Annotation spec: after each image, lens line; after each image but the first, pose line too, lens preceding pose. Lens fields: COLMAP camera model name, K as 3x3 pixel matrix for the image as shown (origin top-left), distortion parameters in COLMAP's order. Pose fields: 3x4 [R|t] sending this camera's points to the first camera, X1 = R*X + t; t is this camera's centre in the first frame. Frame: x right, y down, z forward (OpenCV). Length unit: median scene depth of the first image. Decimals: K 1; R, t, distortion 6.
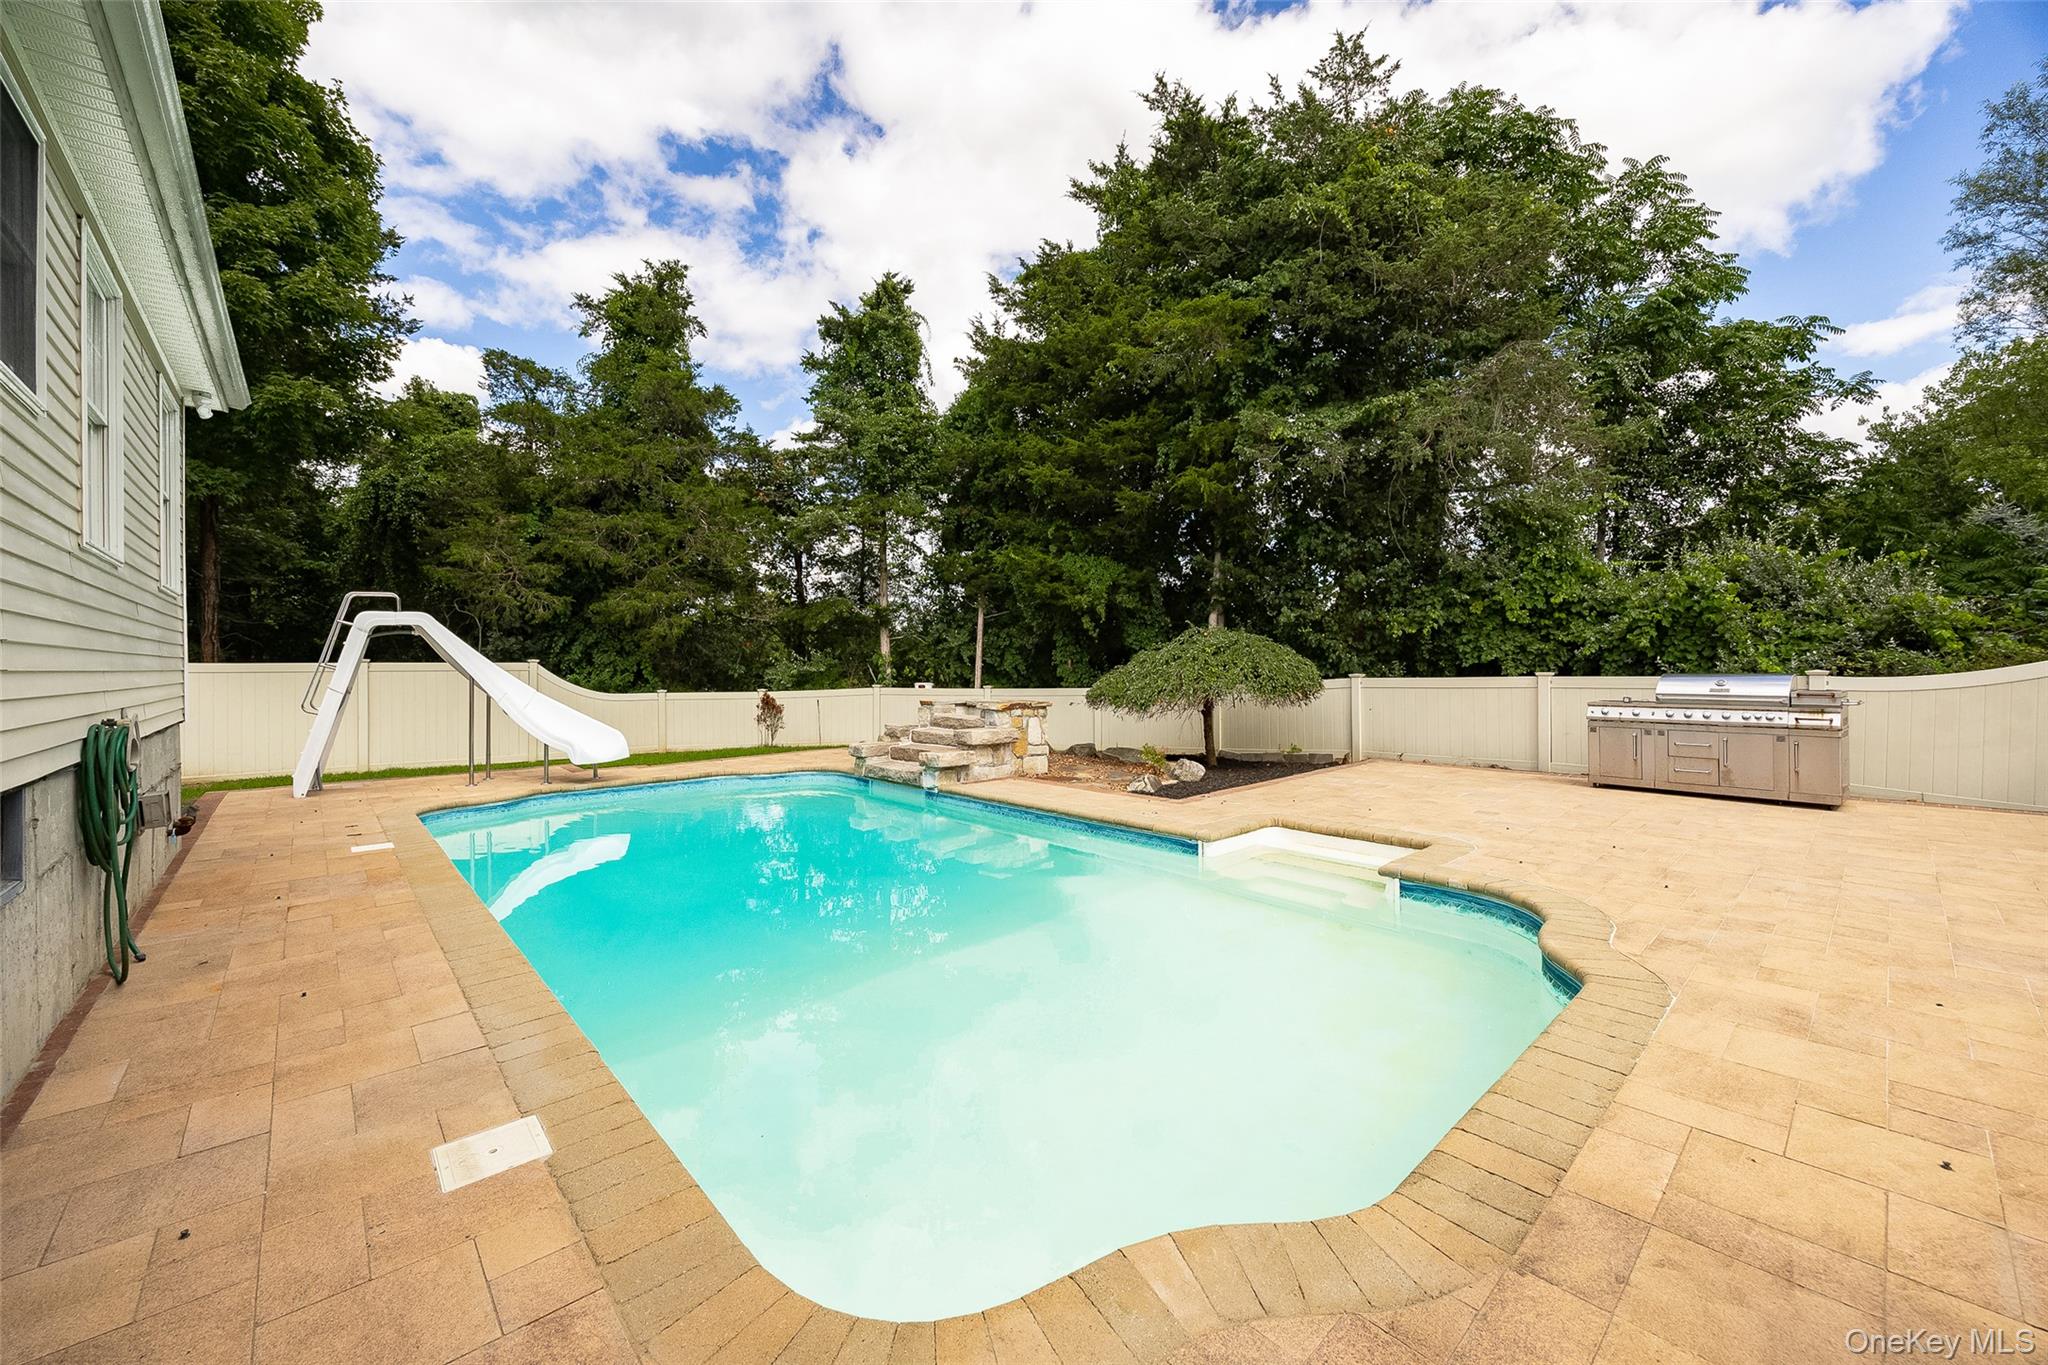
lens RADIAL K [[801.9, 0, 1031.1], [0, 801.9, 676.5], [0, 0, 1]] dist [-0.007070, 0.001077]
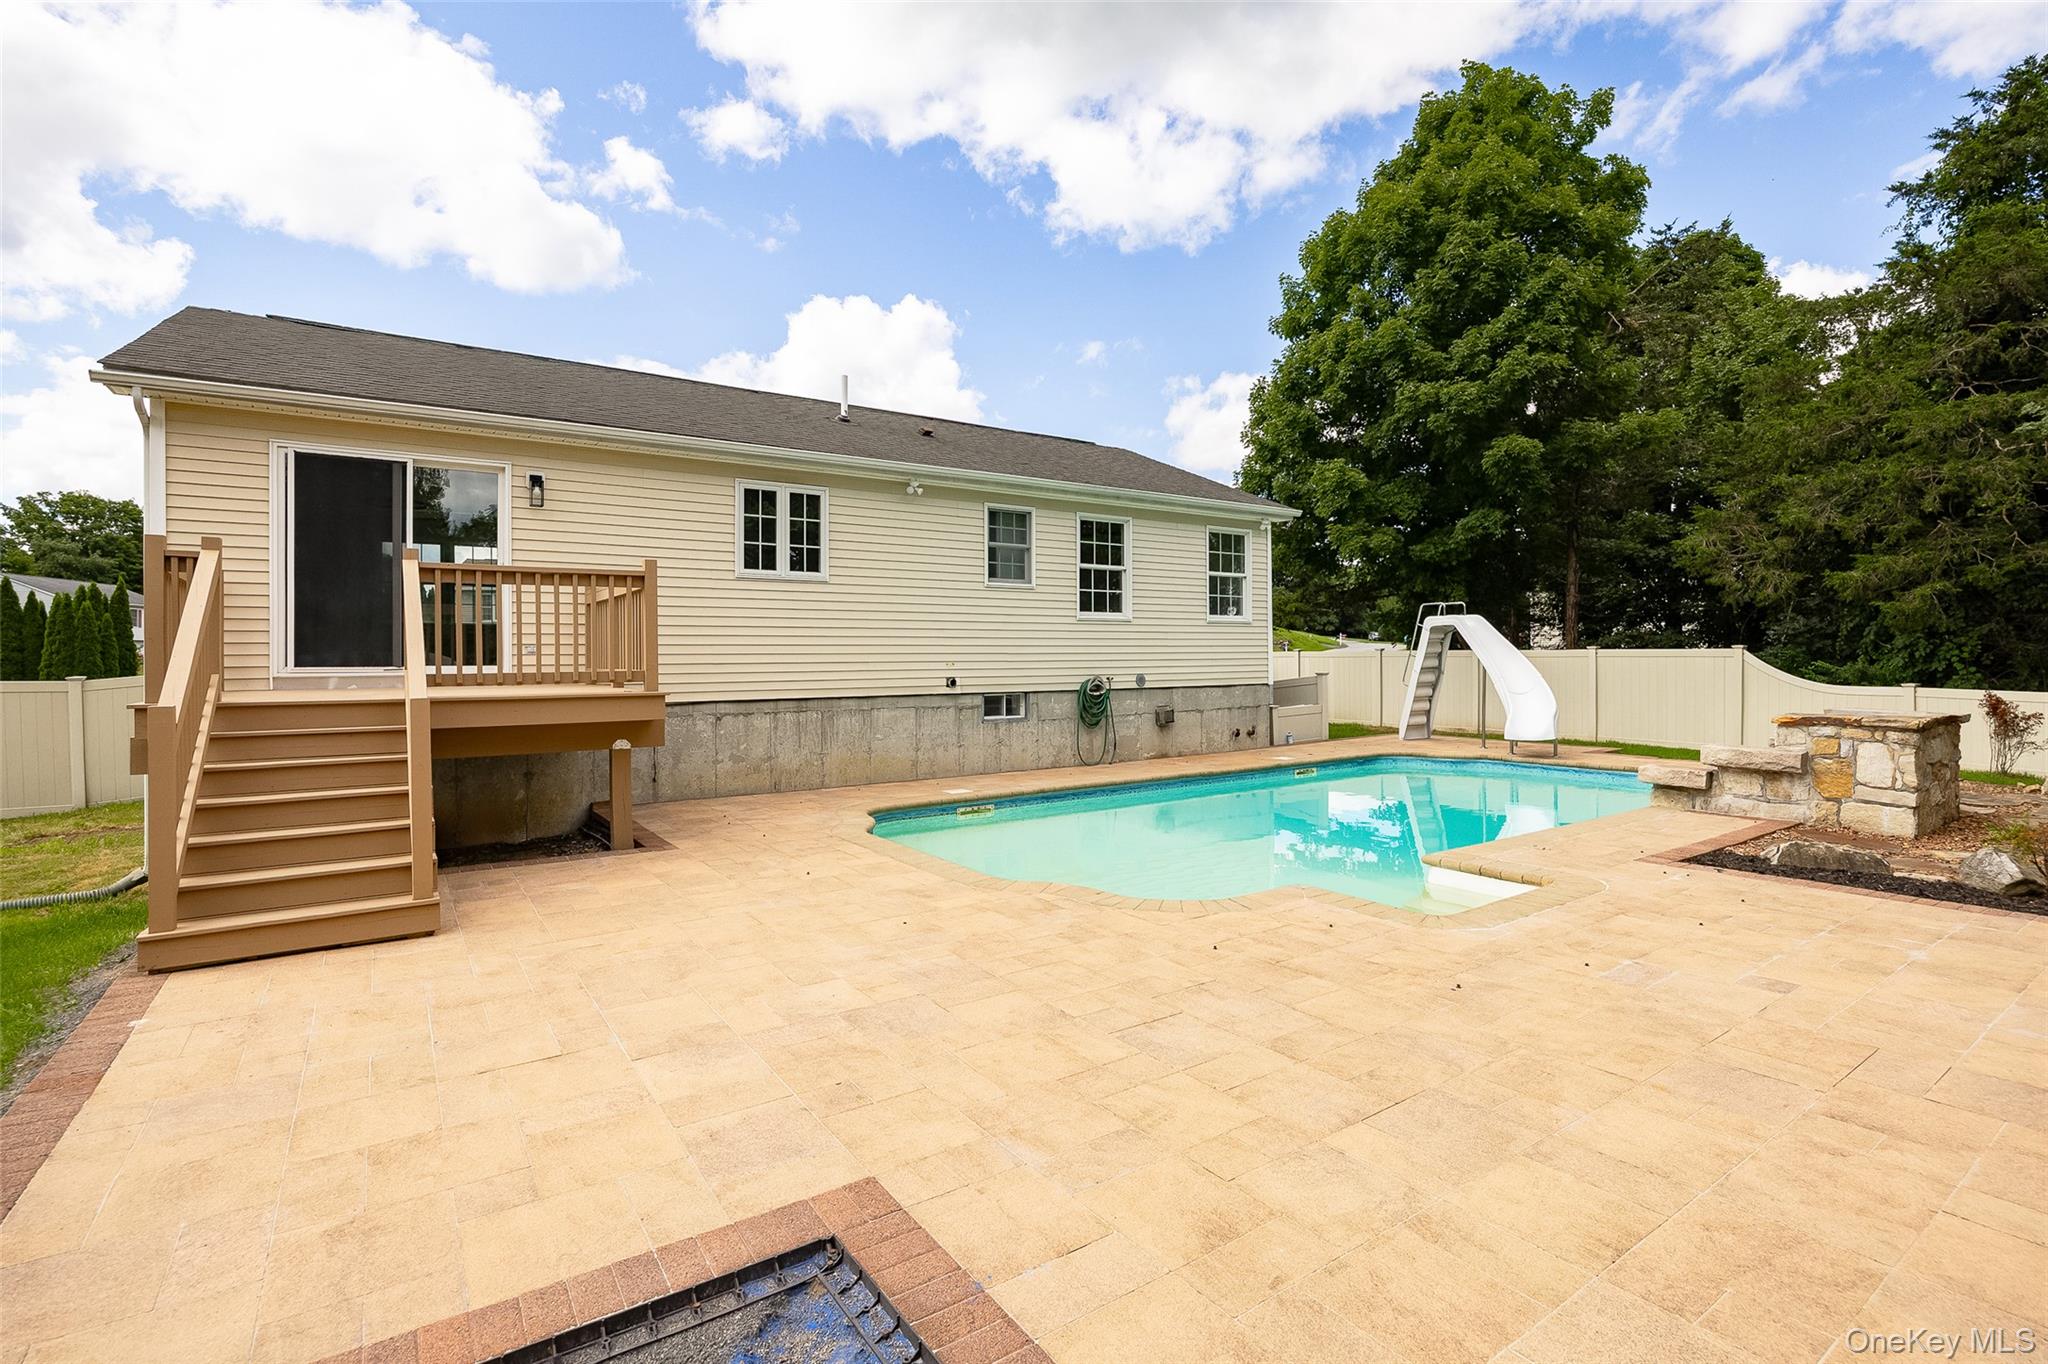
lens RADIAL K [[940.3, 0, 1036.2], [0, 940.3, 677.9], [0, 0, 1]] dist [-0.024700, -0.000784]
pose [[-0.098520, 0.030443, -0.994669, 0.654091], [-0.003688, 0.999514, 0.030956, -0.016251], [0.995128, 0.006718, -0.098360, 0.343658]]
